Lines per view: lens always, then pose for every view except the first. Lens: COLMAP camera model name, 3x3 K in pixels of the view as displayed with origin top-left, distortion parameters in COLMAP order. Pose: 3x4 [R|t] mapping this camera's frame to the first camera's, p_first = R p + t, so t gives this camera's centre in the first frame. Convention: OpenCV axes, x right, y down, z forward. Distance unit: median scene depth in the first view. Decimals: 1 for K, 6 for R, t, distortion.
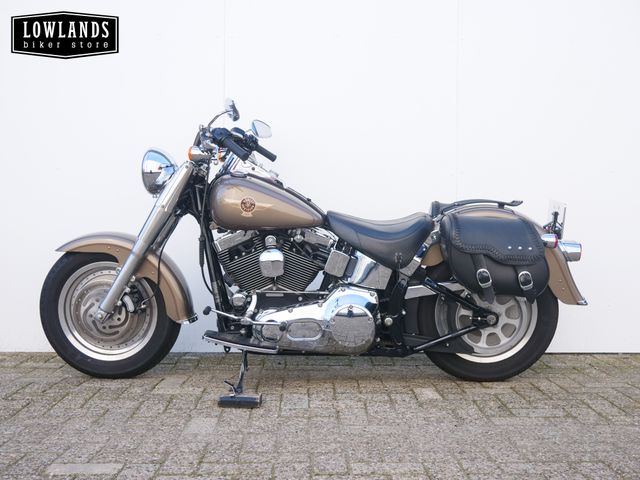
lens RADIAL K [[732.6, 0, 319.6], [0, 732.6, 237.0], [0, 0, 1]] dist [0.000178, 0.000000]
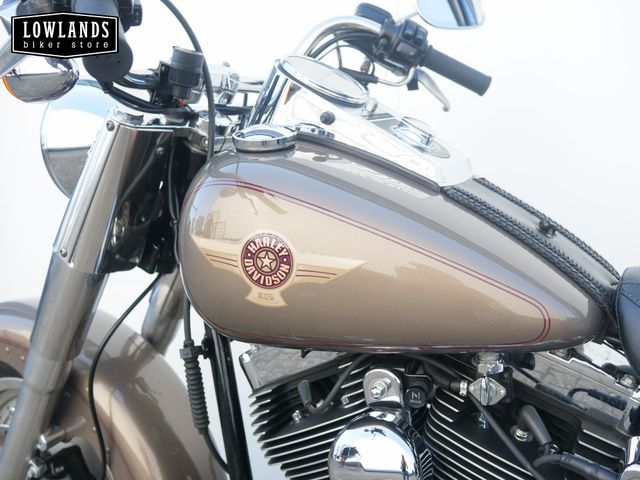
lens RADIAL K [[732.6, 0, 318.6], [0, 732.6, 244.4], [0, 0, 1]] dist [0.000178, 0.000000]
pose [[0.880100, 0.020147, -0.474361, 0.037682], [0.009340, 0.998171, 0.059722, -0.062043], [0.474696, -0.056992, 0.878302, 0.747752]]
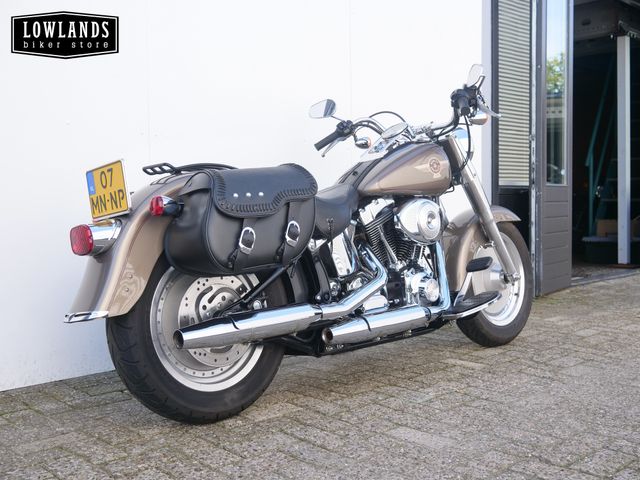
lens RADIAL K [[732.6, 0, 318.1], [0, 732.6, 240.6], [0, 0, 1]] dist [0.000178, 0.000000]
pose [[0.729937, -0.048490, 0.681792, -0.736010], [0.017138, 0.998465, 0.052663, -0.018234], [-0.683300, -0.026756, 0.729648, 0.419234]]
